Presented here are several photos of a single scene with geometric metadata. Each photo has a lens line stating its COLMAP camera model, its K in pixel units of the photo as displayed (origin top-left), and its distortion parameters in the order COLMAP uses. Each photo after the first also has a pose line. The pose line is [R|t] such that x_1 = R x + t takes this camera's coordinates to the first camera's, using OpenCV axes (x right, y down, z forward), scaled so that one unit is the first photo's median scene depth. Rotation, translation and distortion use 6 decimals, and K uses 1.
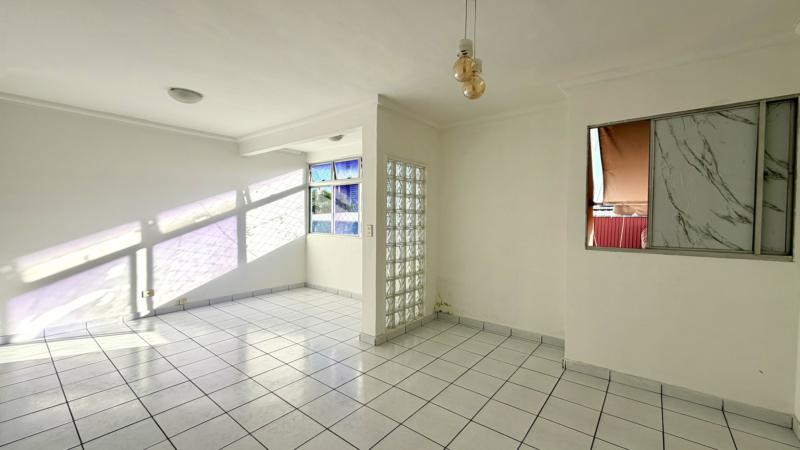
lens RADIAL K [[318.4, 0, 397.7], [0, 318.4, 225.1], [0, 0, 1]] dist [0.002101, 0.000184]
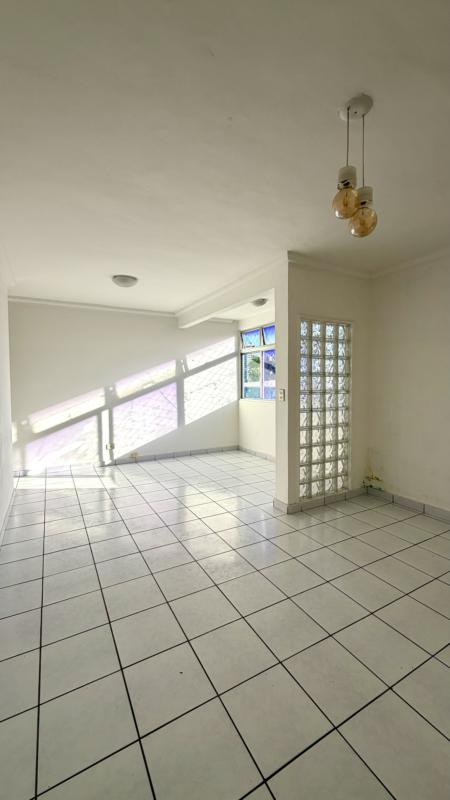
lens RADIAL K [[318.4, 0, 225.4], [0, 318.4, 397.7], [0, 0, 1]] dist [0.002101, 0.000184]
pose [[0.925721, 0.001286, -0.378205, 0.115214], [0.005882, 0.999824, 0.017796, 0.007435], [0.378162, -0.018699, 0.925551, 0.038211]]
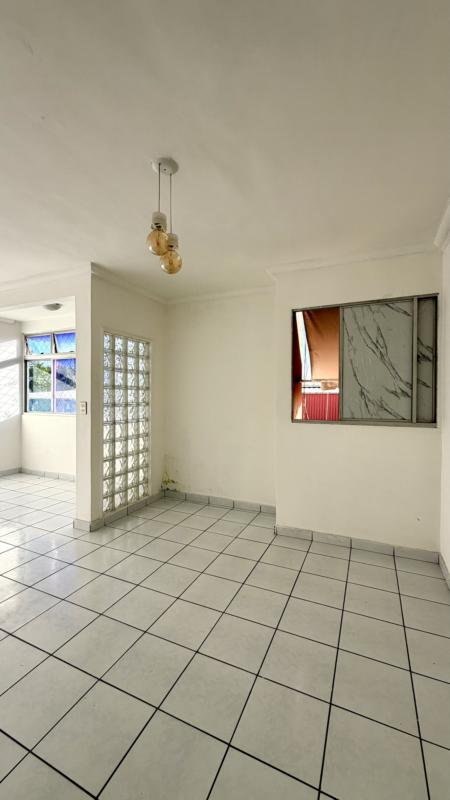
lens RADIAL K [[318.4, 0, 223.8], [0, 318.4, 397.7], [0, 0, 1]] dist [0.002101, 0.000184]
pose [[0.970416, -0.005346, 0.241380, 0.081486], [0.008995, 0.999861, -0.014020, 0.004568], [-0.241271, 0.015776, 0.970329, -0.001074]]
